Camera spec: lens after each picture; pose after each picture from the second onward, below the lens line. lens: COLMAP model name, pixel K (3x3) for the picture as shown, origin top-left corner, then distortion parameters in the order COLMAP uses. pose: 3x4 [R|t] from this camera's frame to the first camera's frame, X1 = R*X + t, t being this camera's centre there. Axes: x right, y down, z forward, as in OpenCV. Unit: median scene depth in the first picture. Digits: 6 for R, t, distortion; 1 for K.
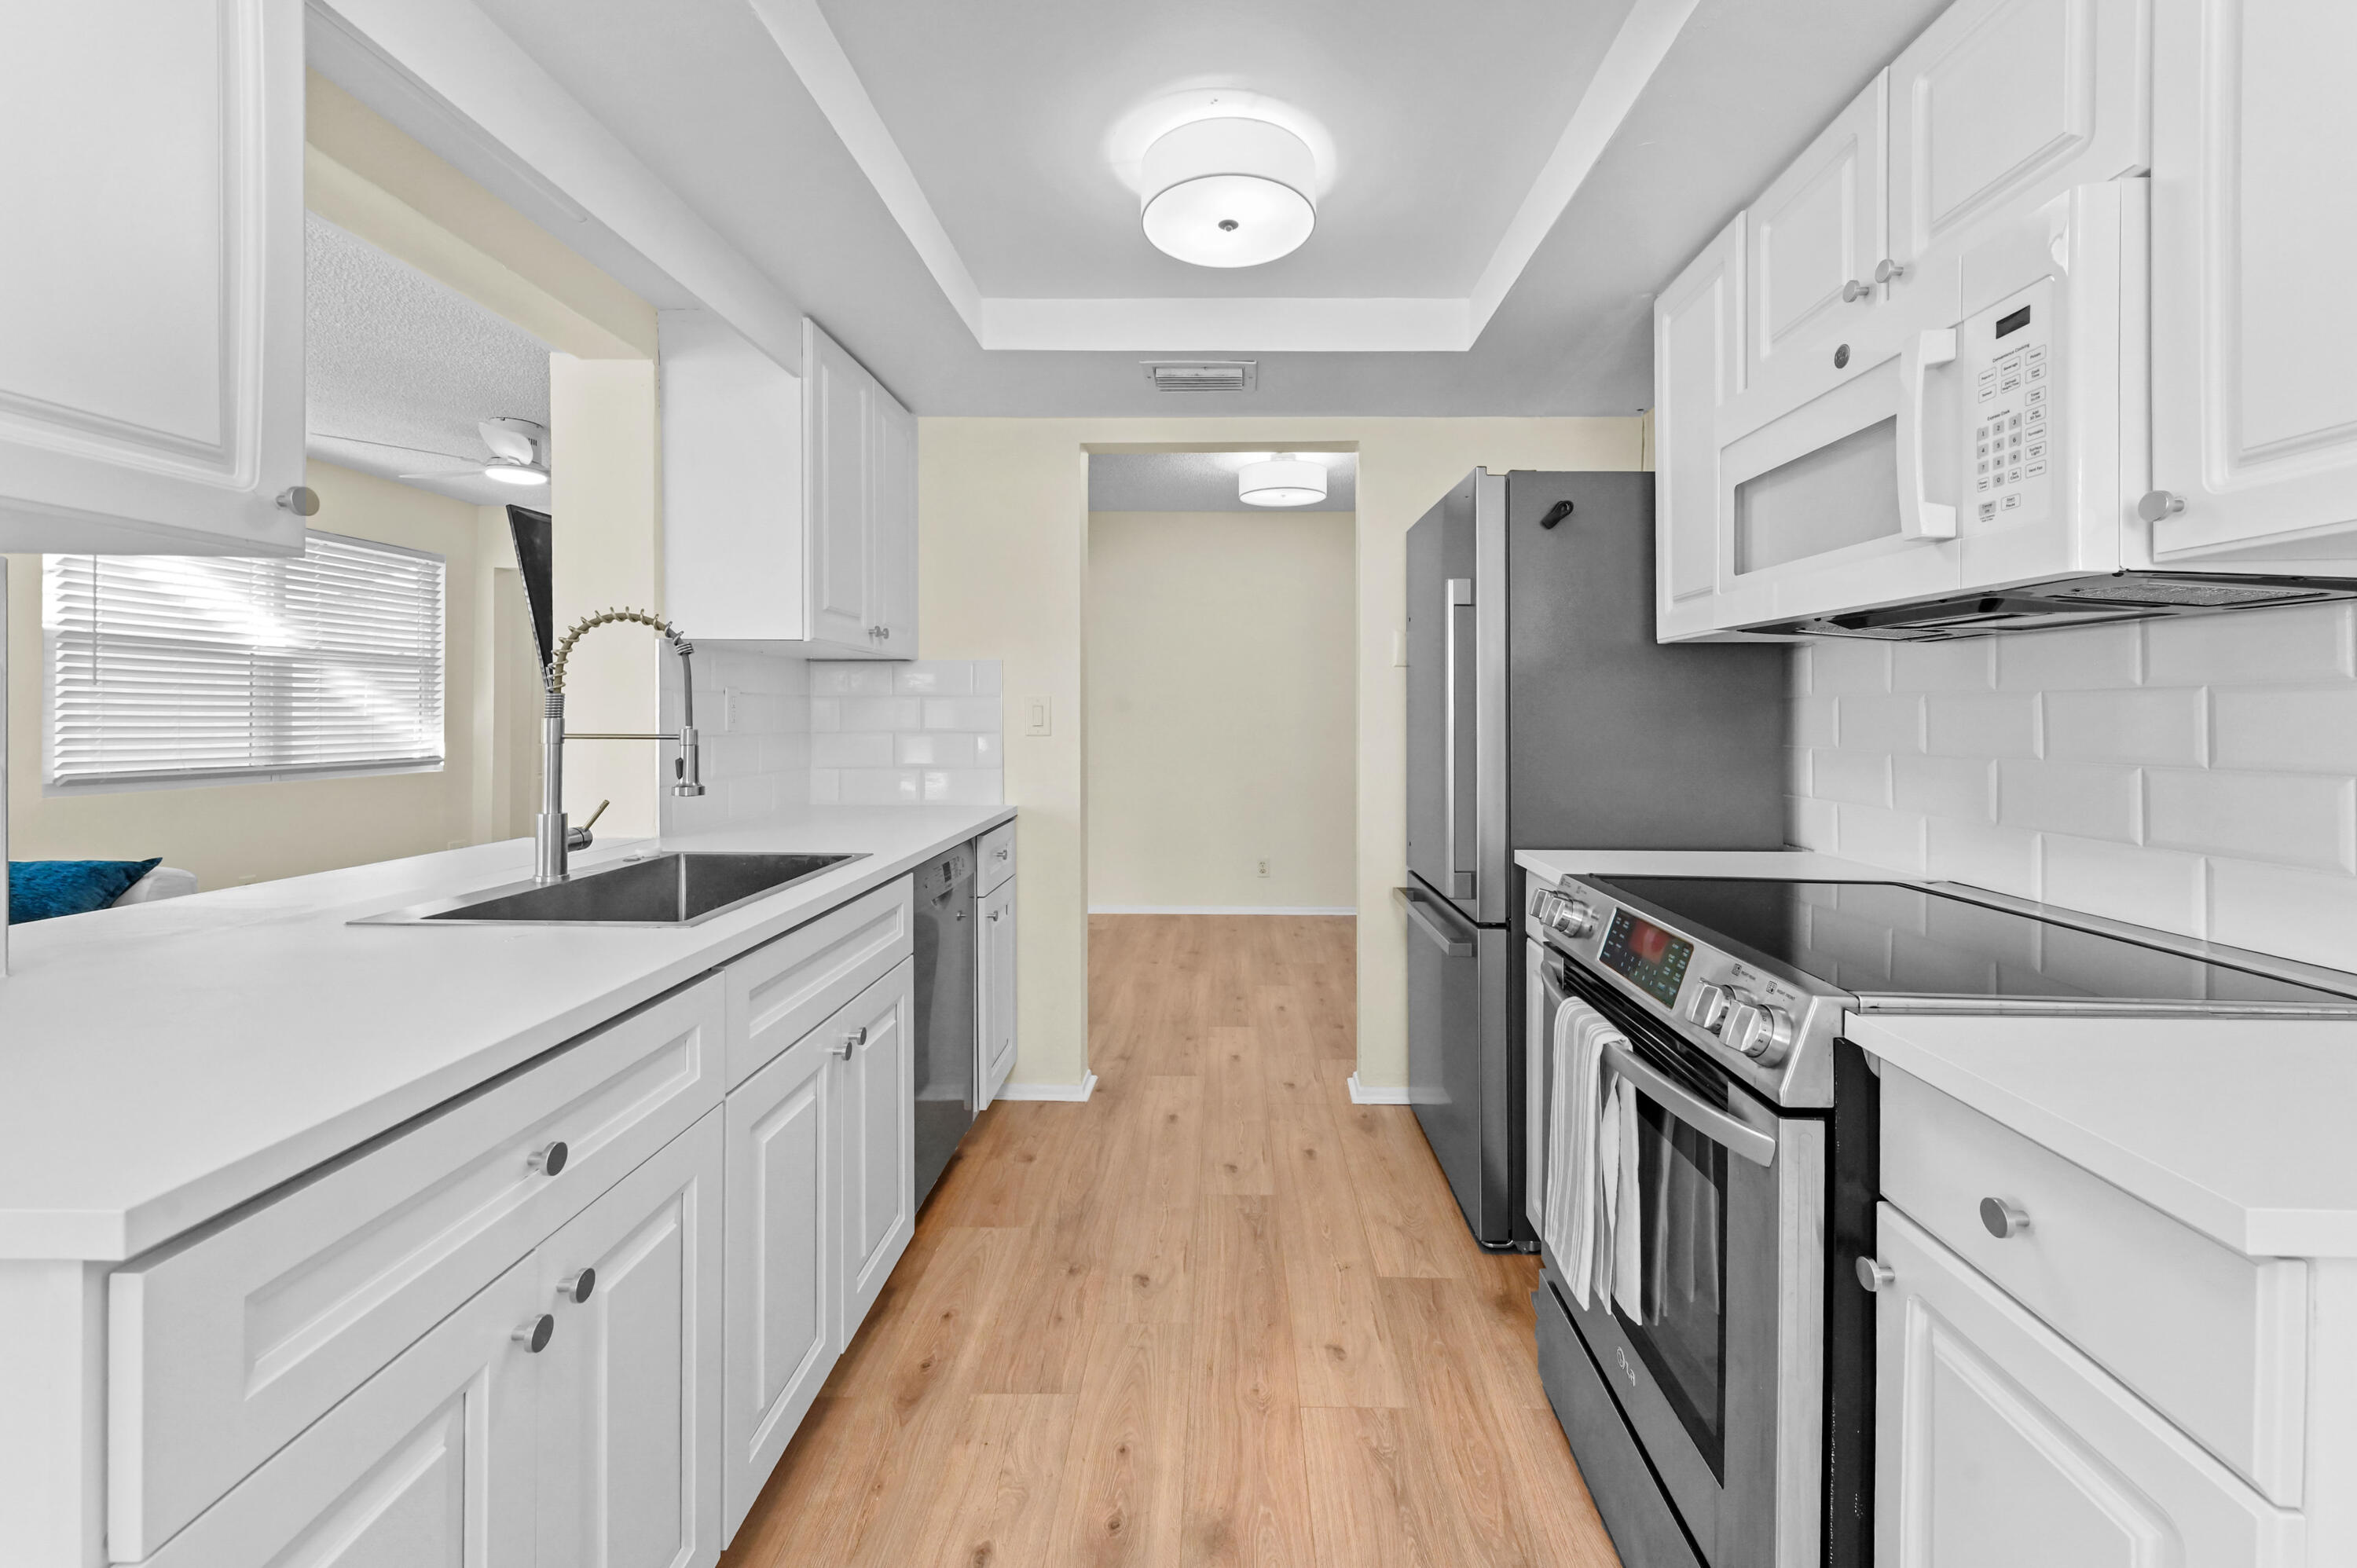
lens RADIAL K [[972.5, 0, 1211.3], [0, 972.5, 708.8], [0, 0, 1]] dist [0.014208, -0.000223]
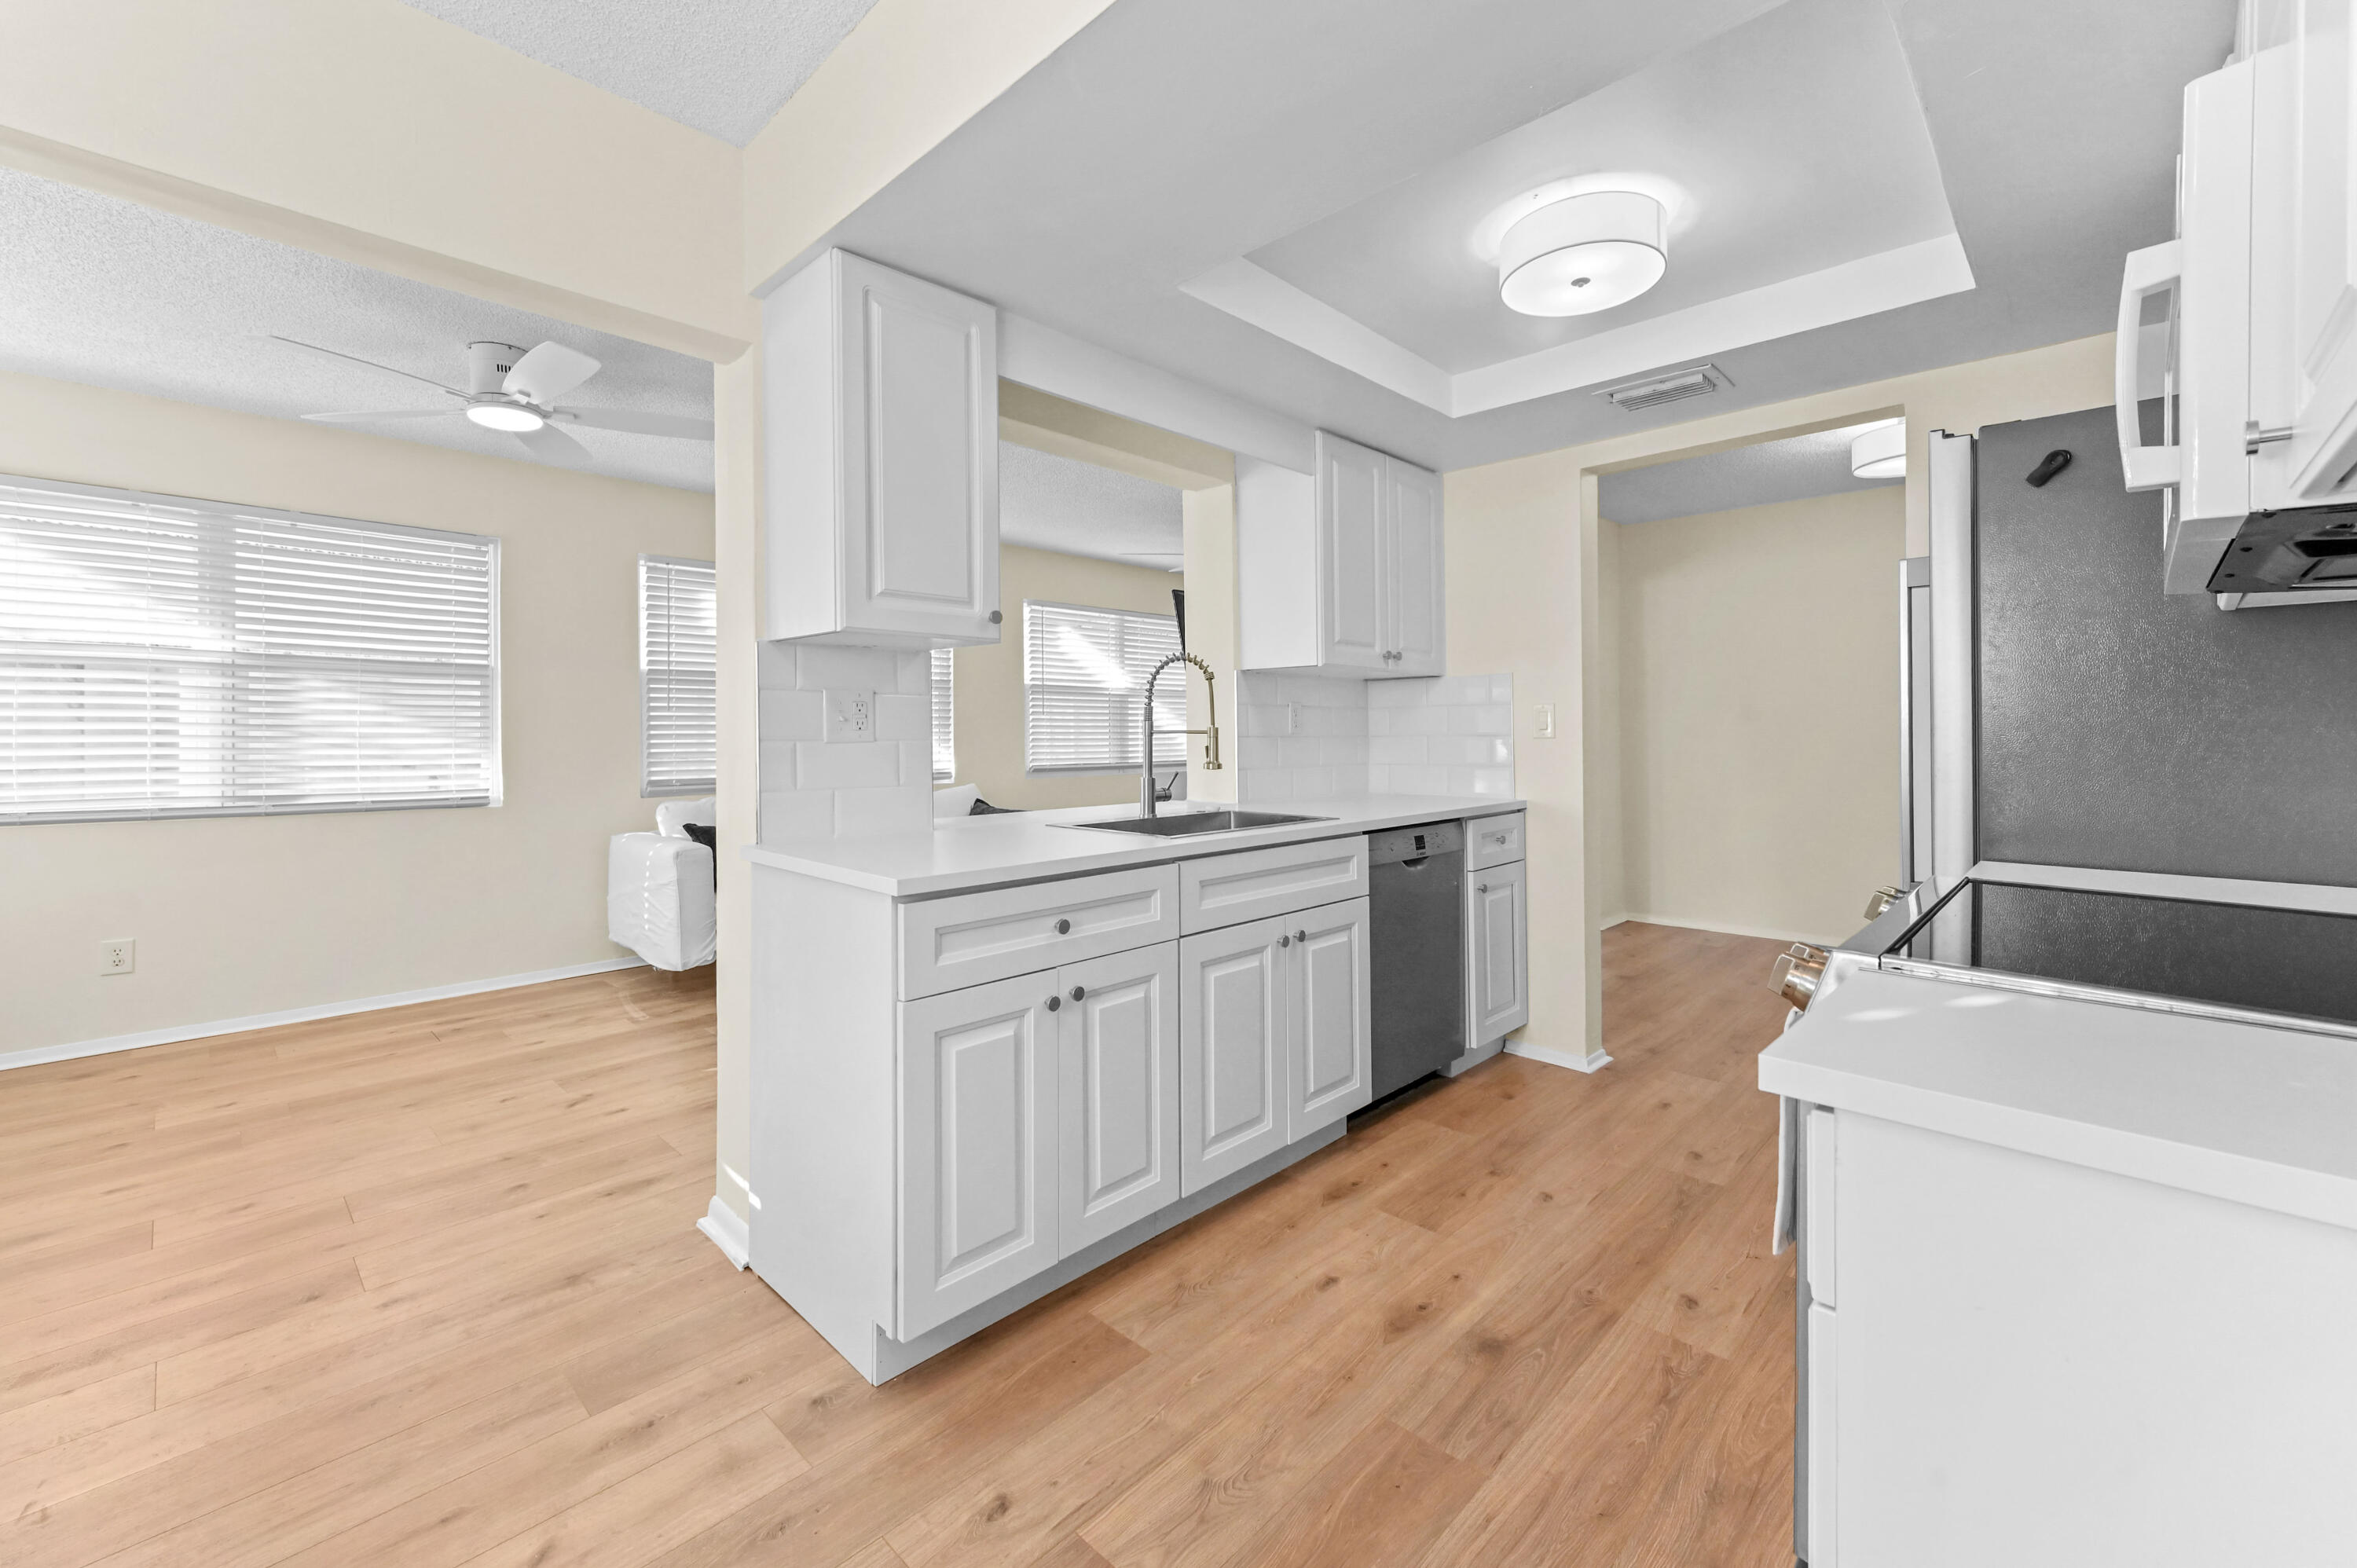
lens RADIAL K [[953.7, 0, 1183.6], [0, 953.7, 729.3], [0, 0, 1]] dist [0.014911, 0.000100]
pose [[0.730380, -0.011448, -0.682945, 0.364737], [0.011253, 0.999926, -0.004727, 0.024276], [0.682948, -0.004233, 0.730455, -0.117524]]
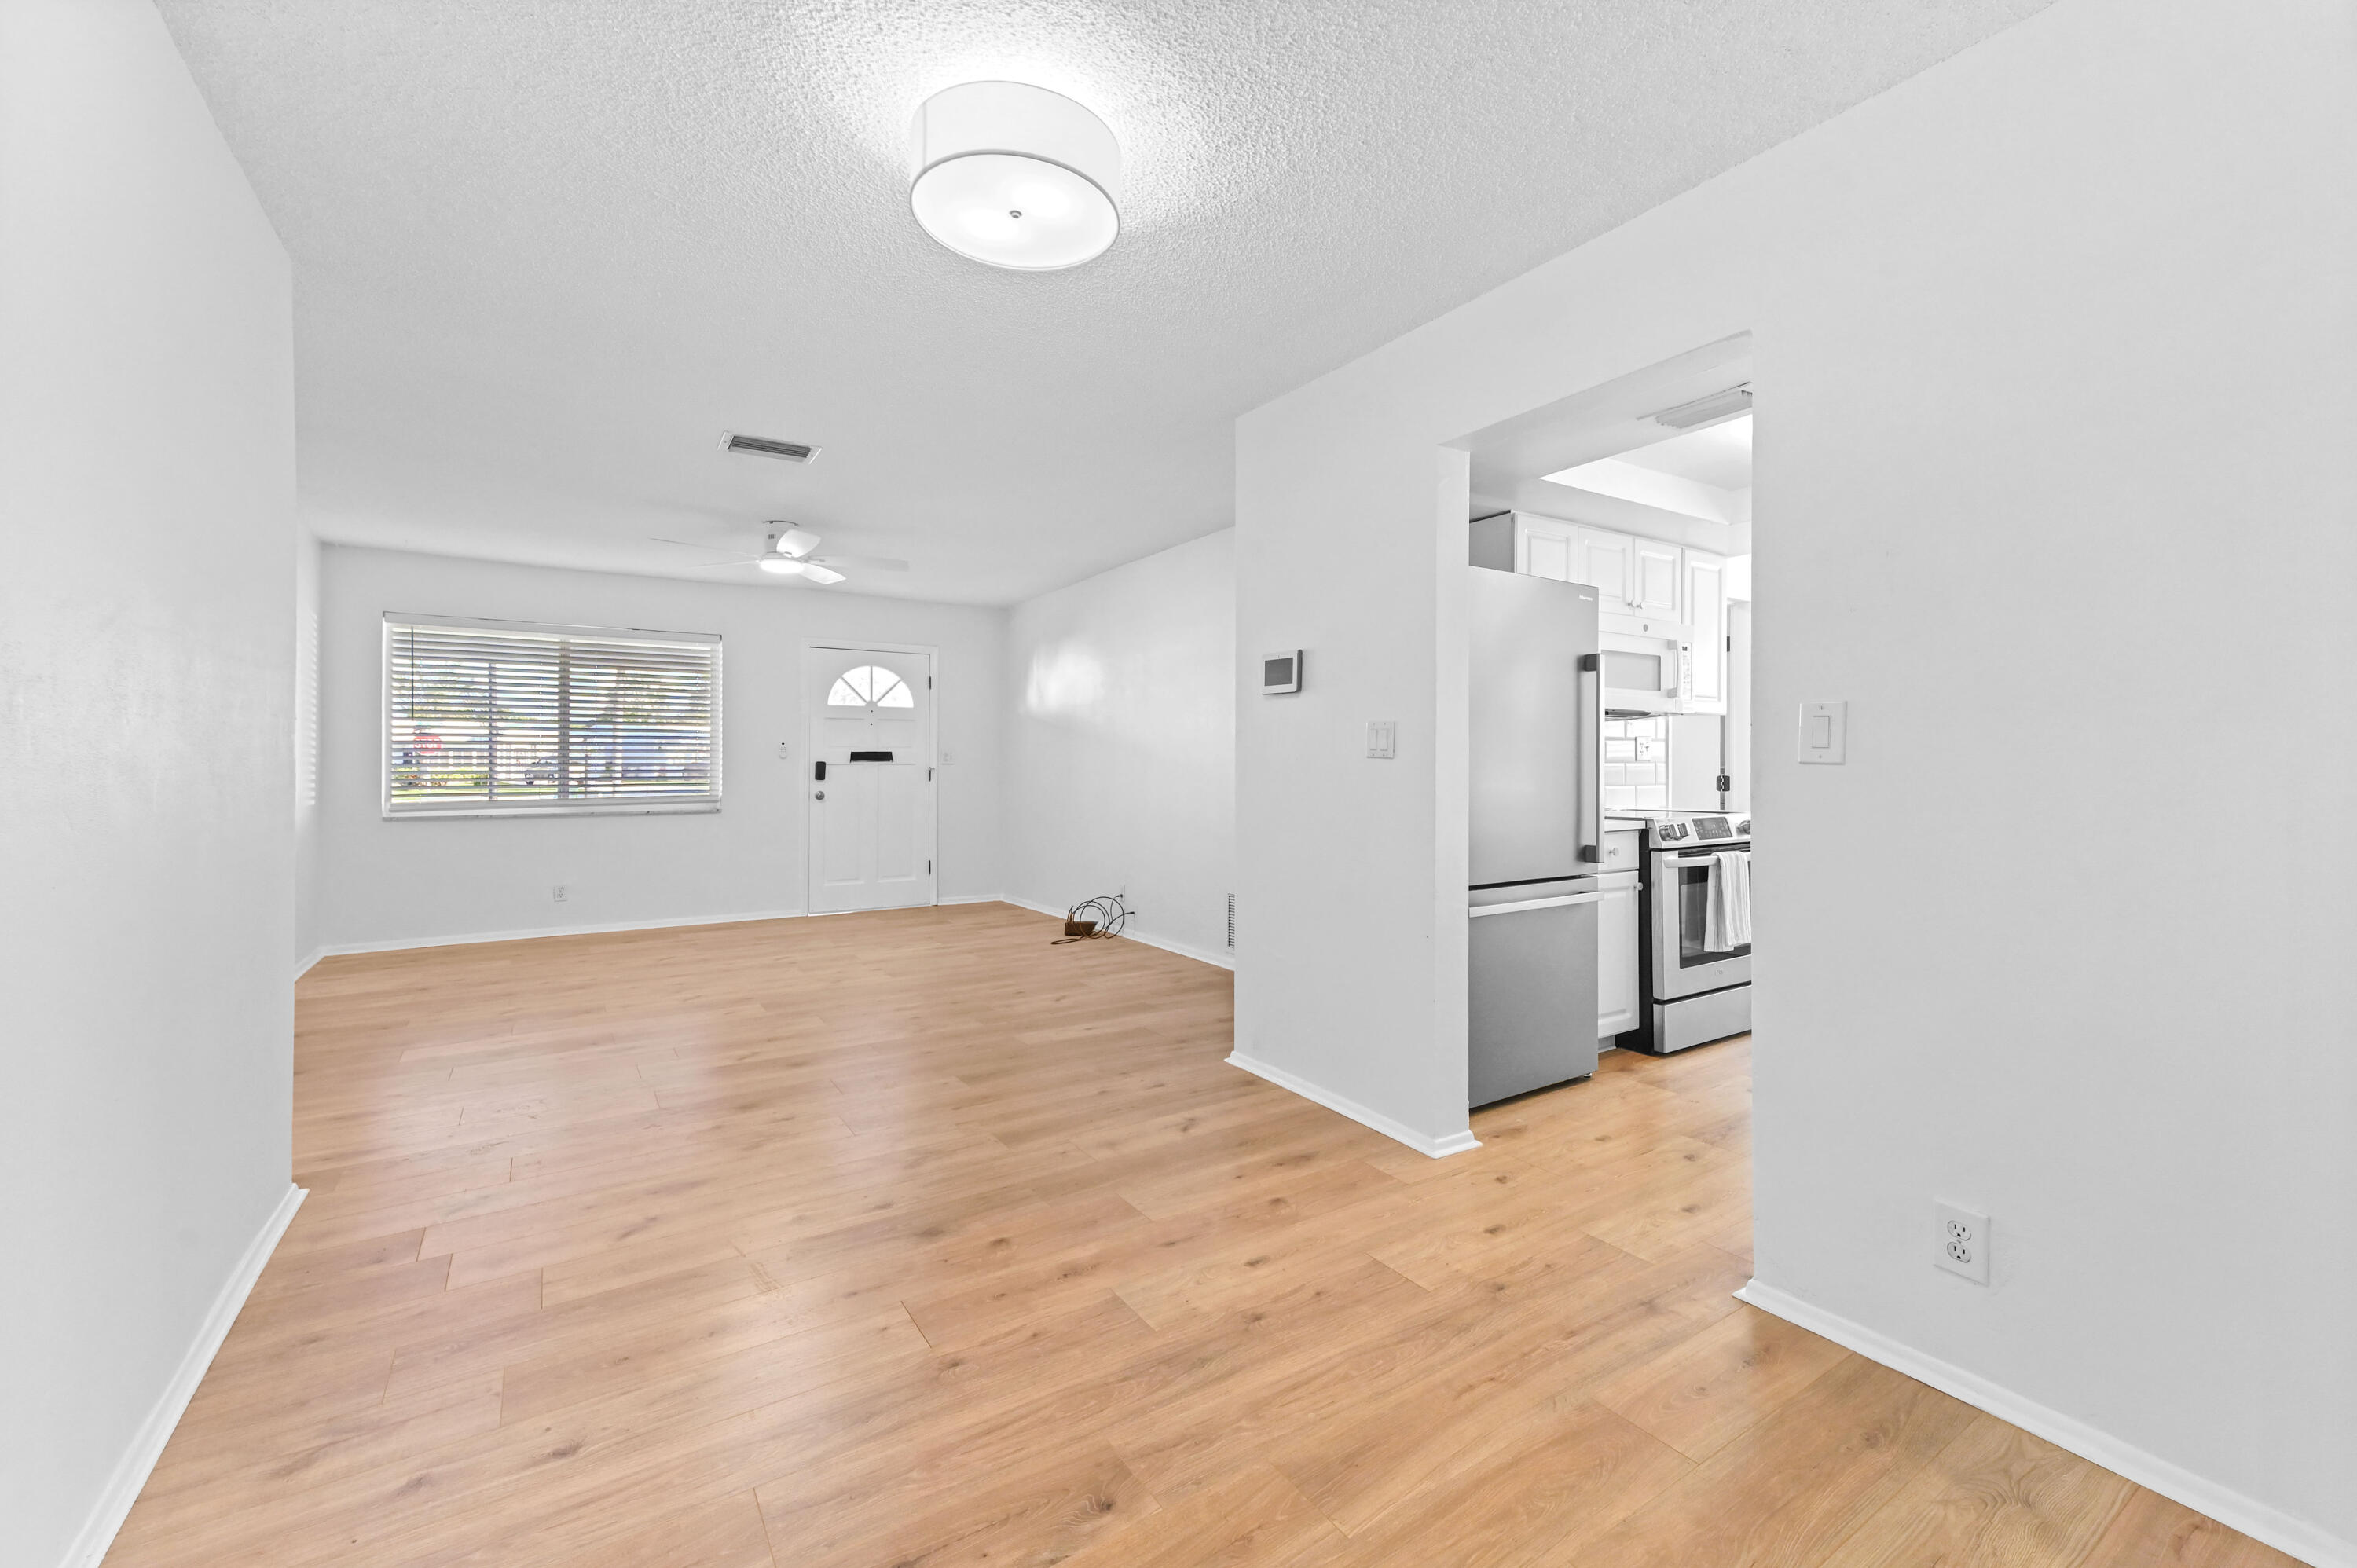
lens RADIAL K [[953.7, 0, 1183.6], [0, 953.7, 729.3], [0, 0, 1]] dist [0.014911, 0.000100]
pose [[-0.554755, 0.017157, 0.831837, -0.631615], [-0.011162, 0.999544, -0.028059, 0.038039], [-0.831939, -0.024851, -0.554310, 2.335469]]
